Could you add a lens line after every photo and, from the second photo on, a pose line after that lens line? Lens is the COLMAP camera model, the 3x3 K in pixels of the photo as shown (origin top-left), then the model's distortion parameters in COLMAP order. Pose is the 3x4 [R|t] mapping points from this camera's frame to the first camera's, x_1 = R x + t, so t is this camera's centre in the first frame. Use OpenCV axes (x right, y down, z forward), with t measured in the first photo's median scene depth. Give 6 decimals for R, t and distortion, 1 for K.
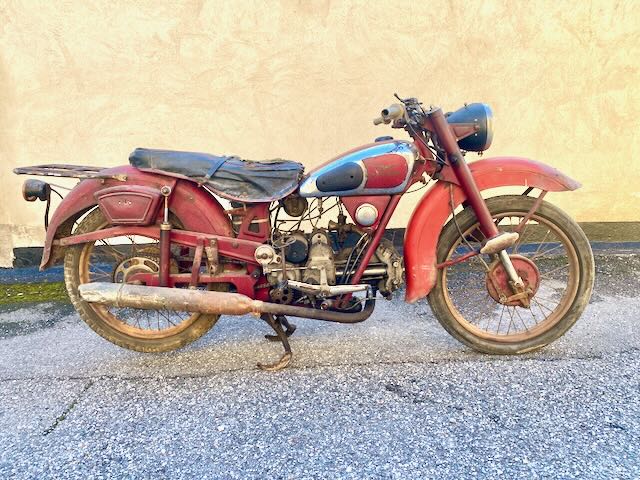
lens RADIAL K [[507.8, 0, 320.0], [0, 507.8, 240.0], [0, 0, 1]] dist [-0.001799, 0.000553]
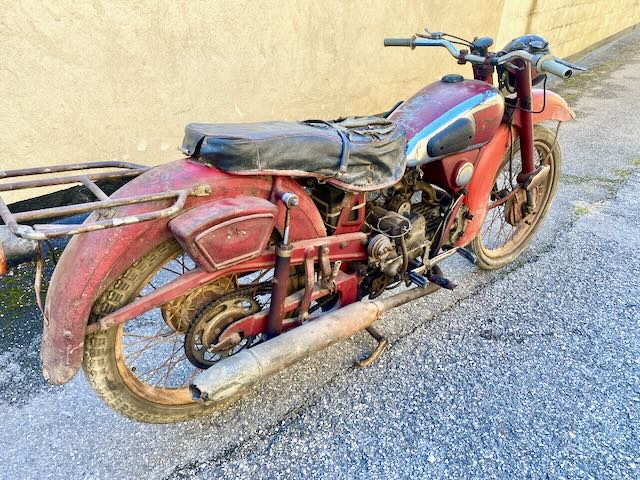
lens RADIAL K [[507.8, 0, 320.0], [0, 507.8, 240.0], [0, 0, 1]] dist [-0.001799, 0.000553]
pose [[0.752778, -0.273106, 0.598948, -0.665582], [0.078271, 0.940556, 0.330497, -0.256850], [-0.653605, -0.201910, 0.729406, 0.484499]]
